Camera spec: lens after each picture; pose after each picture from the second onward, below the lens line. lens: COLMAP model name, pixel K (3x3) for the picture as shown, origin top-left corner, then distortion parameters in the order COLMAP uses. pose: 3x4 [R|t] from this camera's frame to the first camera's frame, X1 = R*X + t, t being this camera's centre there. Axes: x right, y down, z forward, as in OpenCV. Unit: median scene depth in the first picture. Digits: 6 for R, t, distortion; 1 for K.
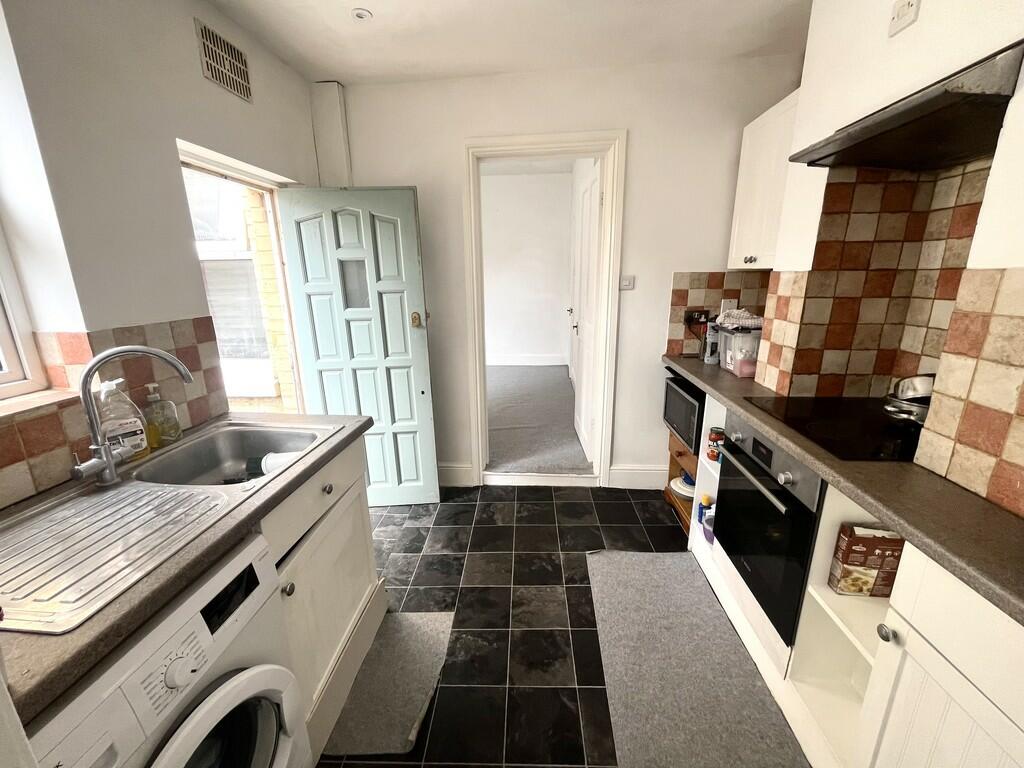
lens RADIAL K [[413.8, 0, 506.5], [0, 413.8, 383.6], [0, 0, 1]] dist [0.000195, -0.000027]
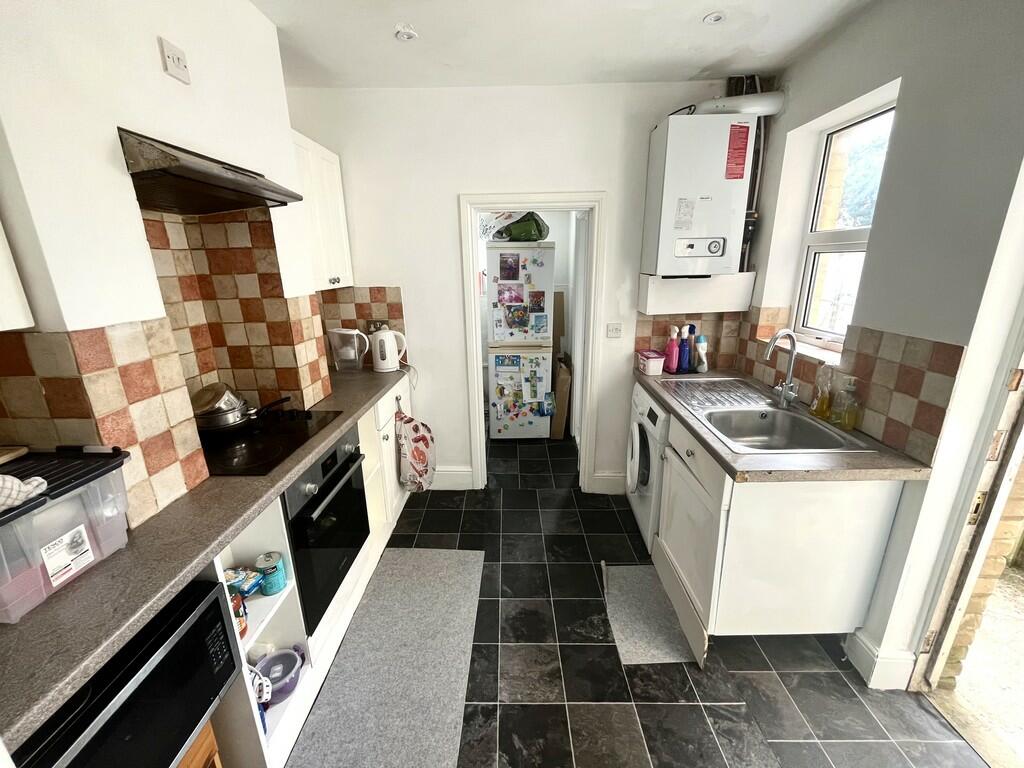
lens RADIAL K [[413.8, 0, 506.5], [0, 413.8, 383.6], [0, 0, 1]] dist [0.000195, -0.000027]
pose [[-0.998548, 0.042439, -0.033165, 0.144146], [0.019146, 0.855220, 0.517911, -0.493350], [0.050343, 0.516524, -0.854791, 1.571657]]
